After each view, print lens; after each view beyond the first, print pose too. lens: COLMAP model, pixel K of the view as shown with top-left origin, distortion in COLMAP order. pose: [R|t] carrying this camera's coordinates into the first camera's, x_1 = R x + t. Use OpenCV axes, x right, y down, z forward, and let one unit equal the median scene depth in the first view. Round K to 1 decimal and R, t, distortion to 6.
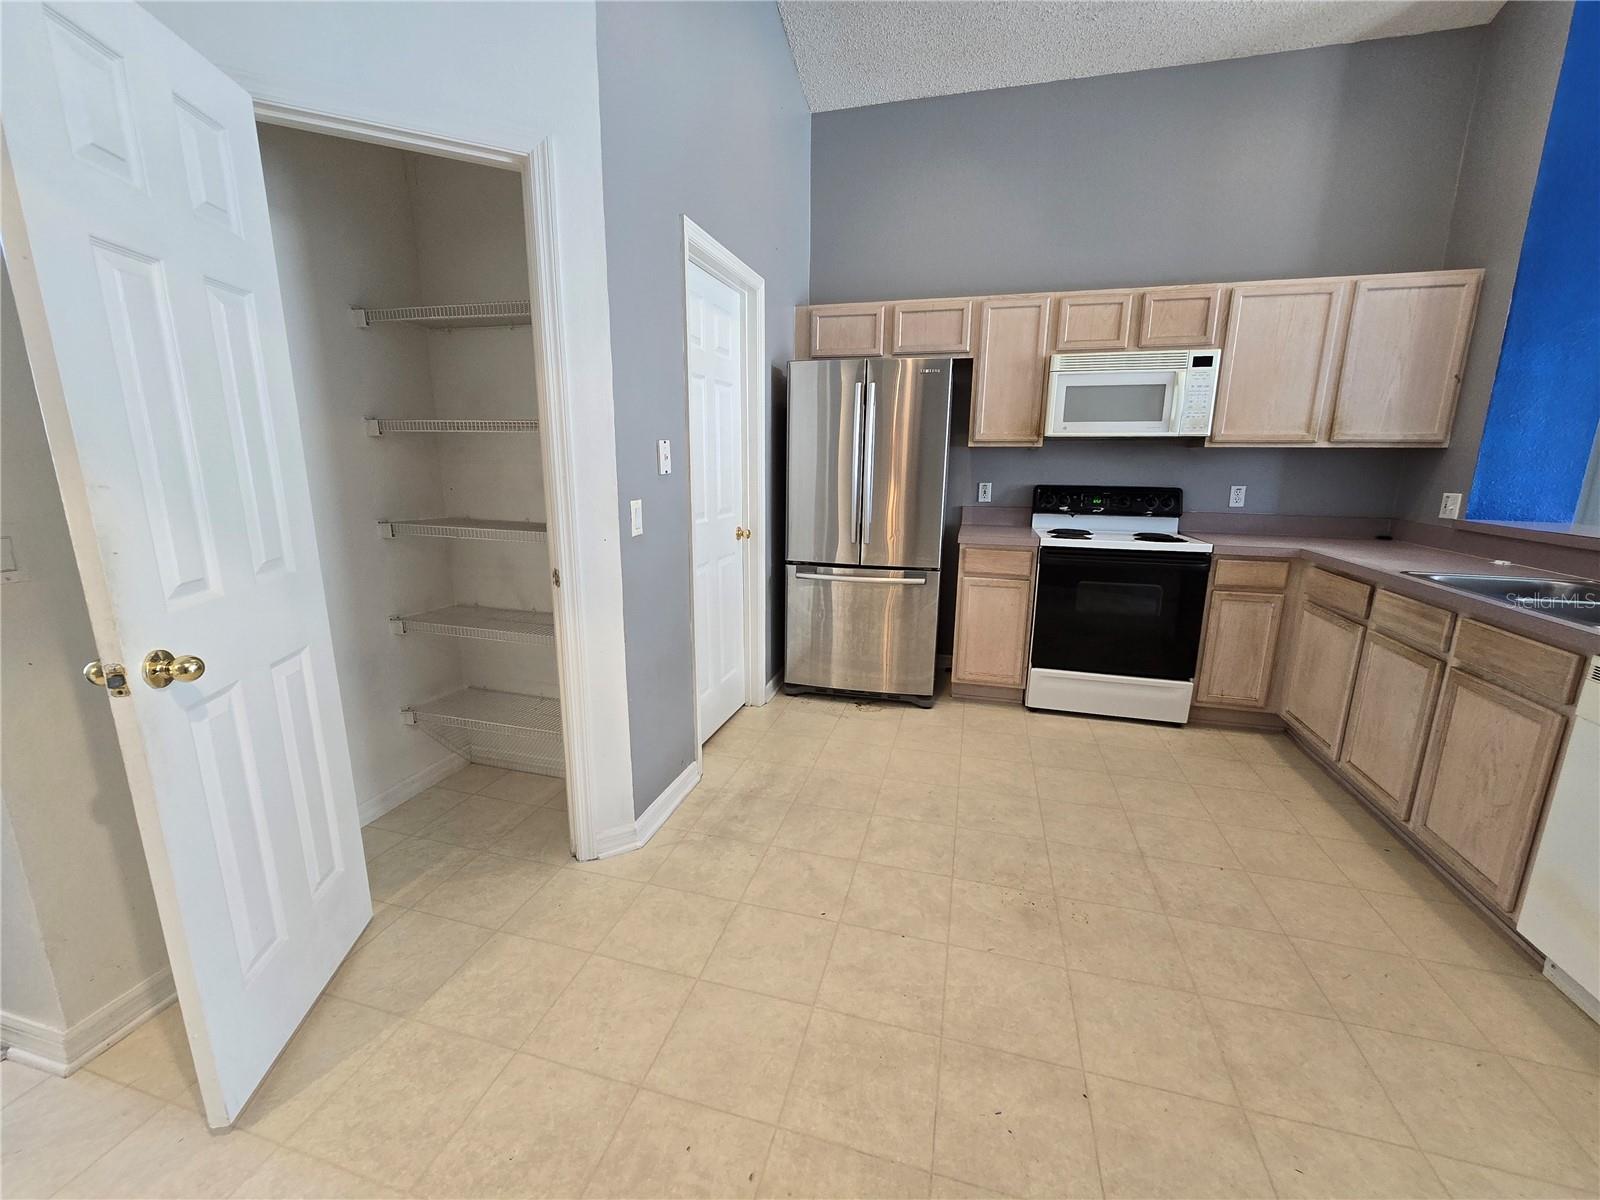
lens RADIAL K [[655.1, 0, 794.4], [0, 655.1, 596.5], [0, 0, 1]] dist [-0.002595, -0.000292]
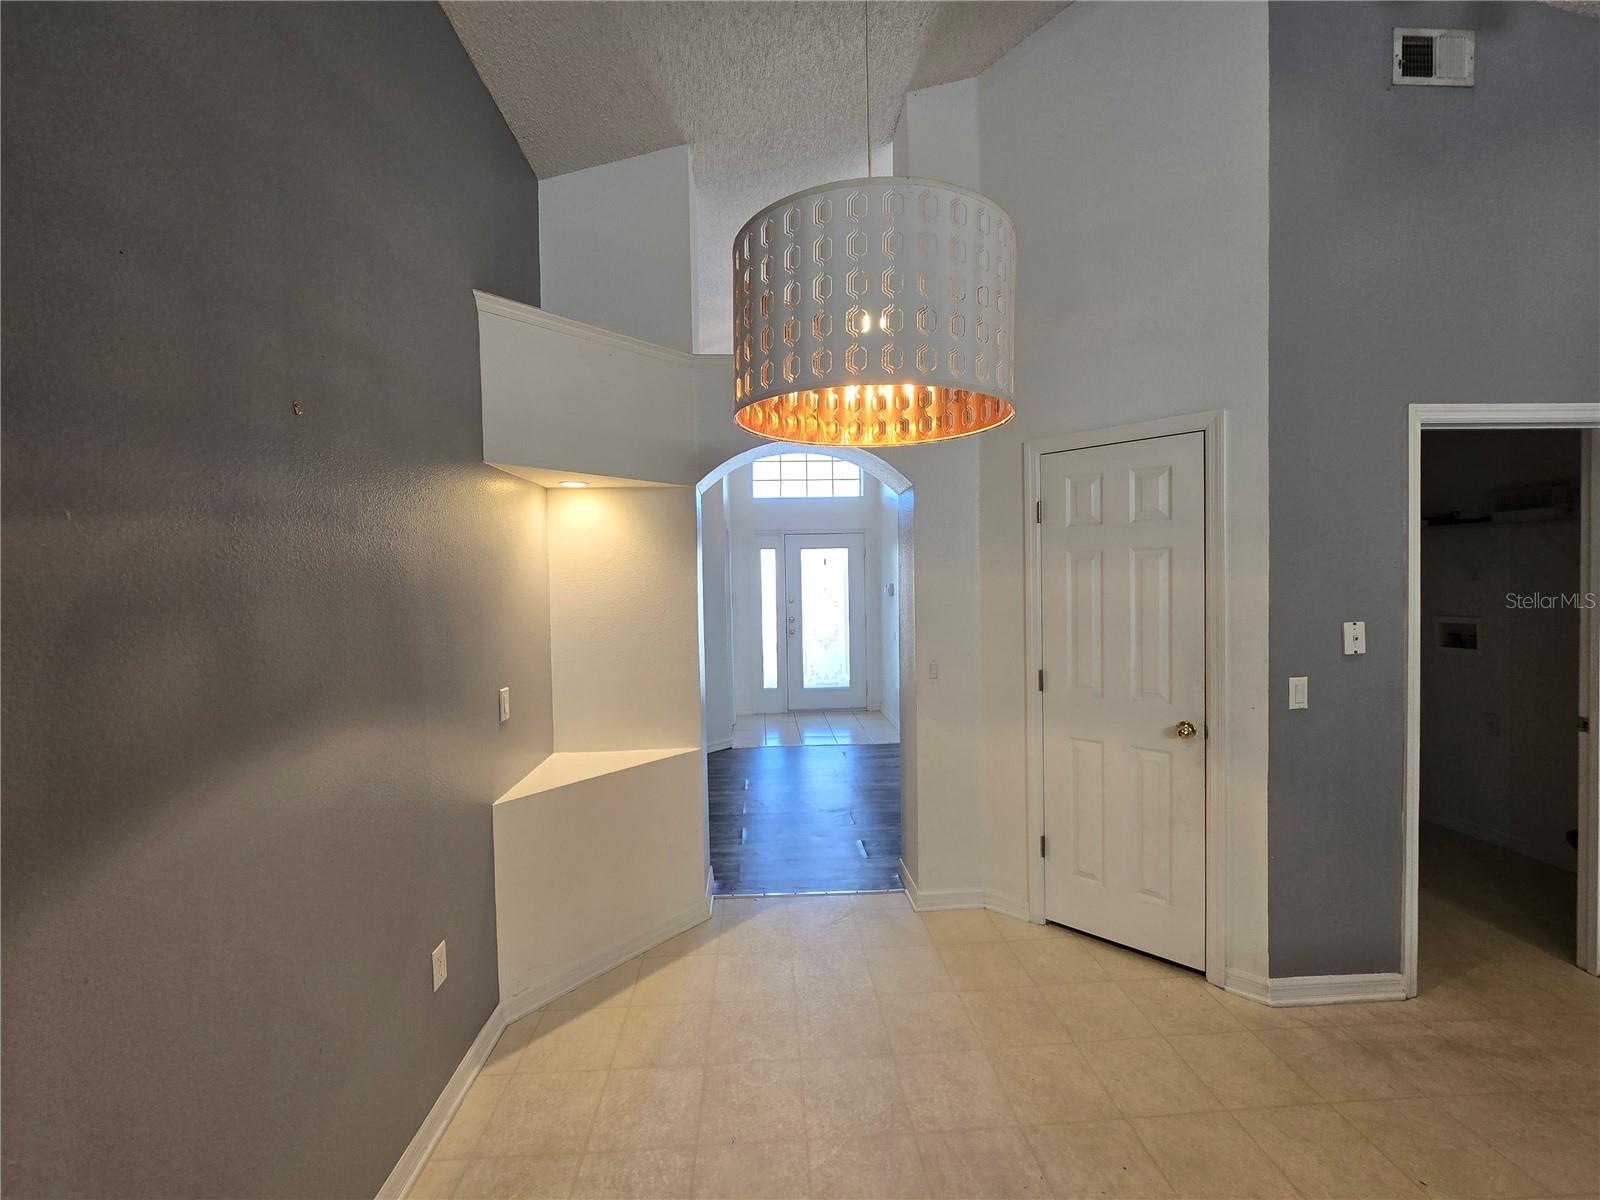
lens RADIAL K [[650.0, 0, 800.3], [0, 650.0, 603.9], [0, 0, 1]] dist [-0.003319, -0.000299]
pose [[0.320900, 0.012658, -0.947029, 0.347995], [-0.181194, 0.982262, -0.048268, -0.042470], [0.929619, 0.187085, 0.317501, -0.101815]]
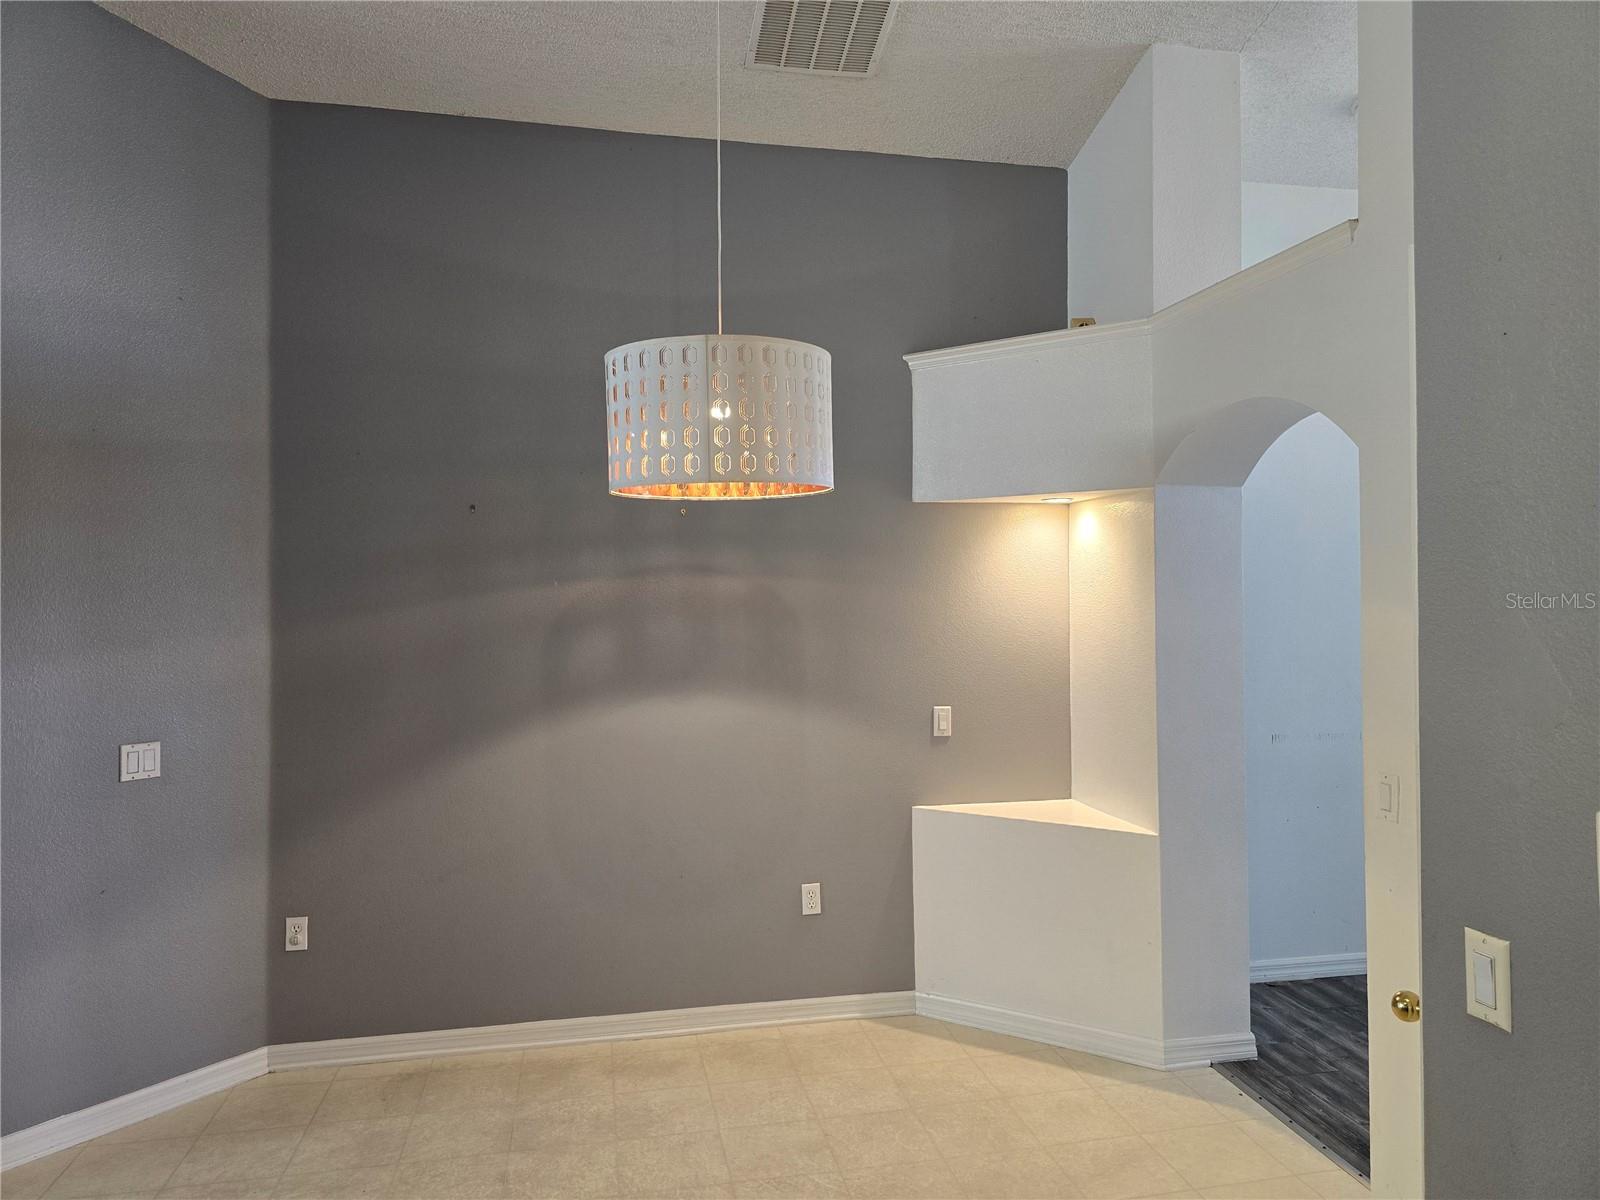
lens RADIAL K [[1084.9, 0, 800.0], [0, 1084.9, 600.0], [0, 0, 1]] dist [0.056900, -0.000497]
pose [[-0.892160, -0.002902, -0.451710, 0.295208], [-0.098441, 0.977195, 0.188150, -0.288655], [0.440862, 0.212326, -0.872100, 0.905476]]
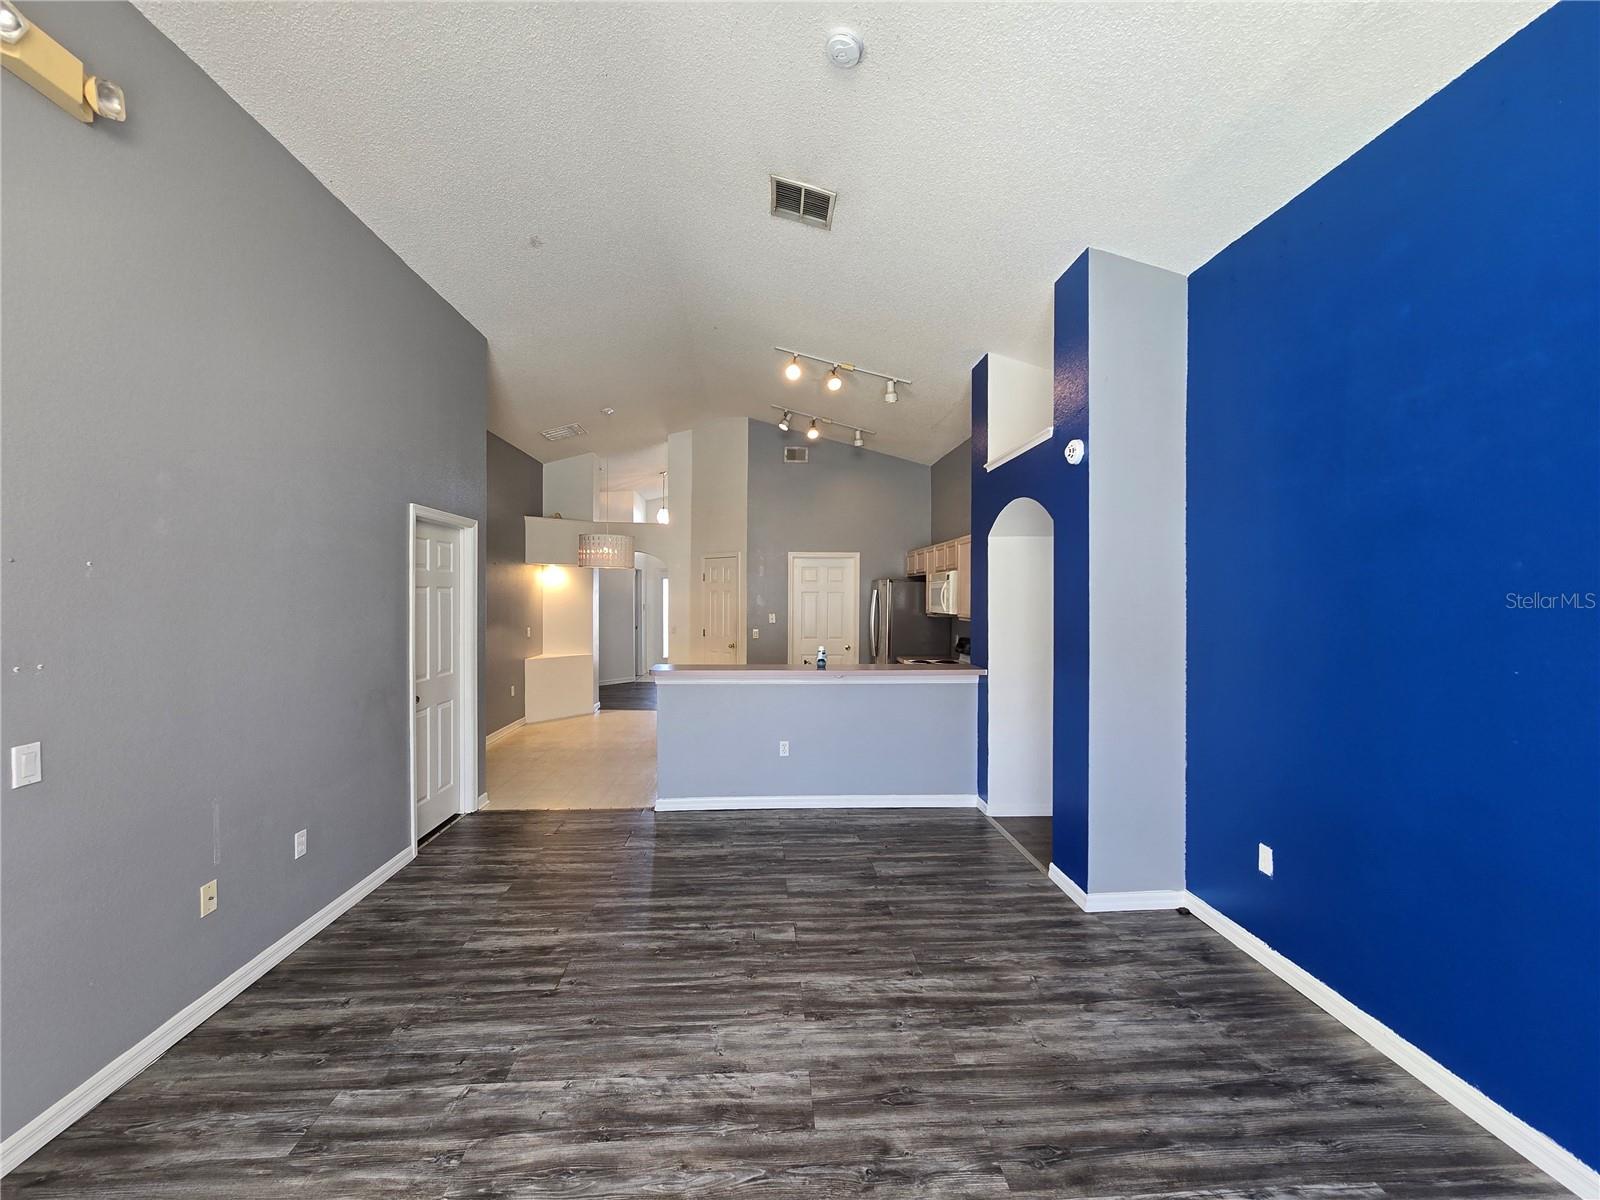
lens RADIAL K [[655.1, 0, 794.4], [0, 655.1, 596.5], [0, 0, 1]] dist [-0.002595, -0.000292]
pose [[0.336126, -0.002535, -0.941814, 2.343374], [-0.194894, 0.978164, -0.072189, -0.065493], [0.921431, 0.207818, 0.328292, -0.076940]]
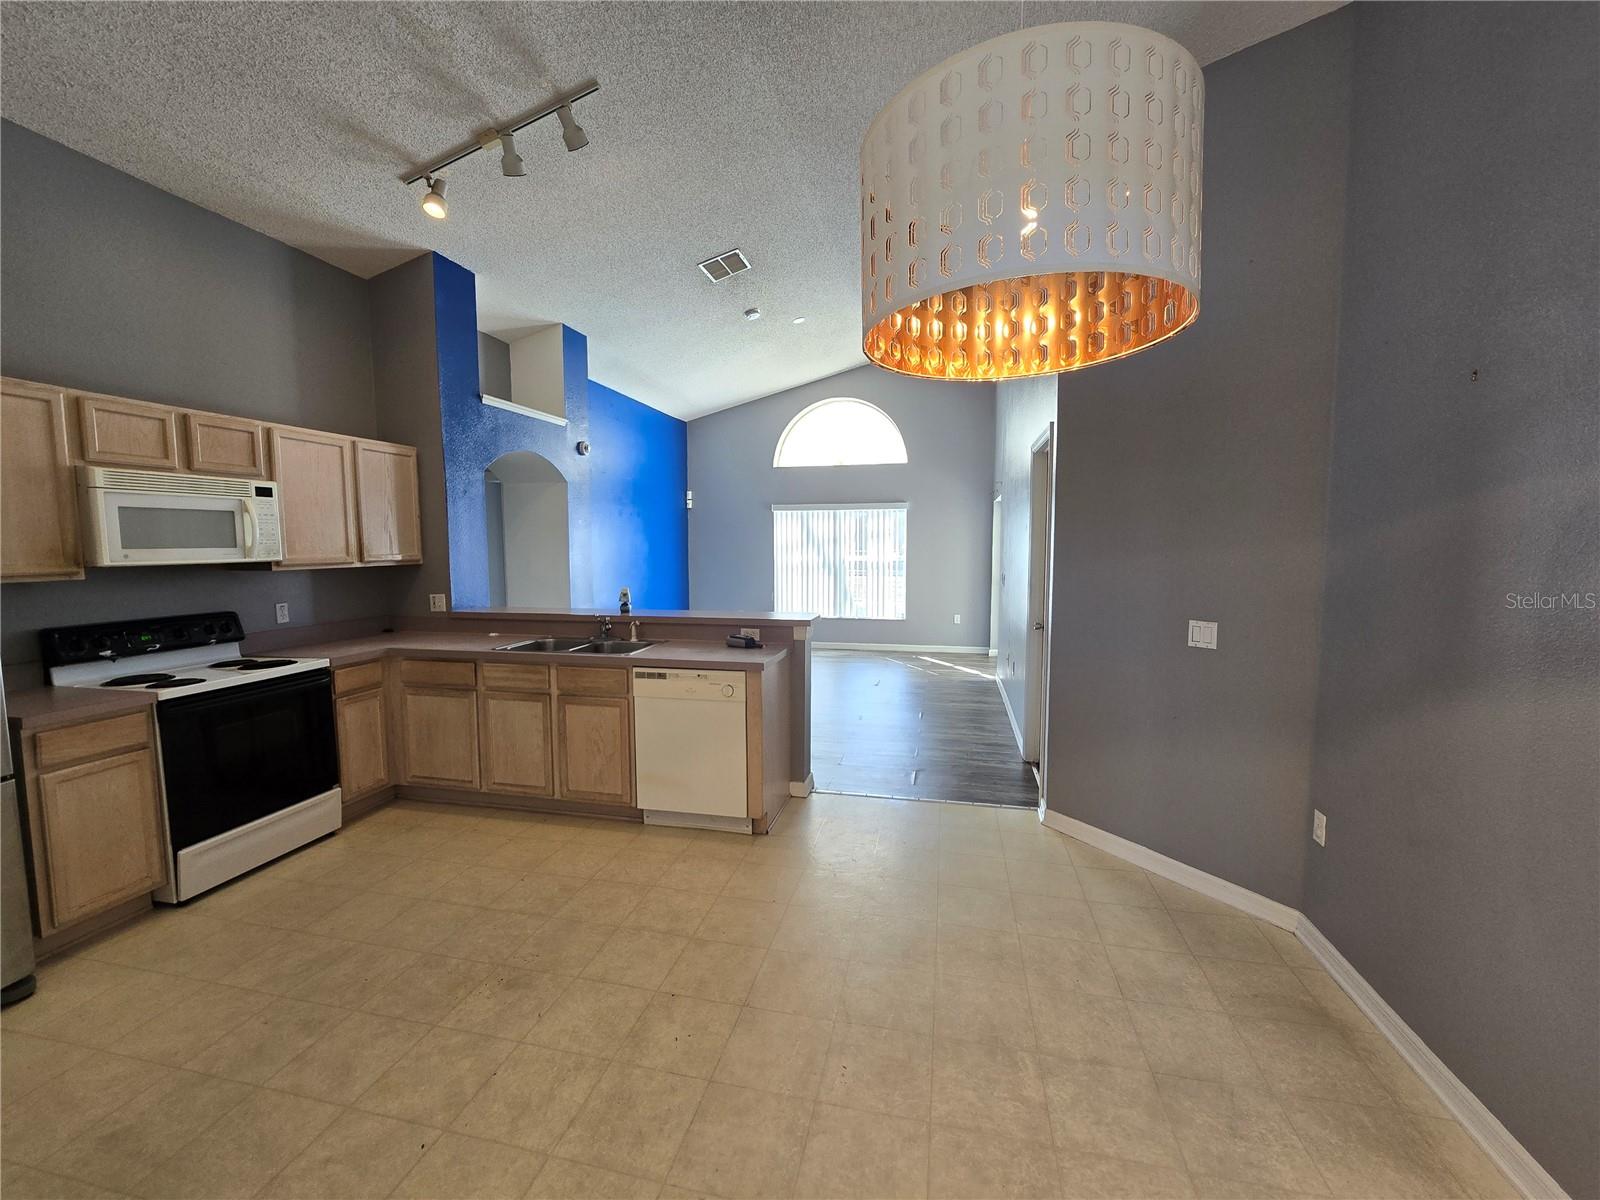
lens RADIAL K [[655.1, 0, 794.4], [0, 655.1, 596.5], [0, 0, 1]] dist [-0.002595, -0.000292]
pose [[-0.045946, -0.089868, 0.994893, -0.463105], [0.216901, 0.971287, 0.097753, -0.115211], [-0.975112, 0.220284, -0.025135, 0.237458]]
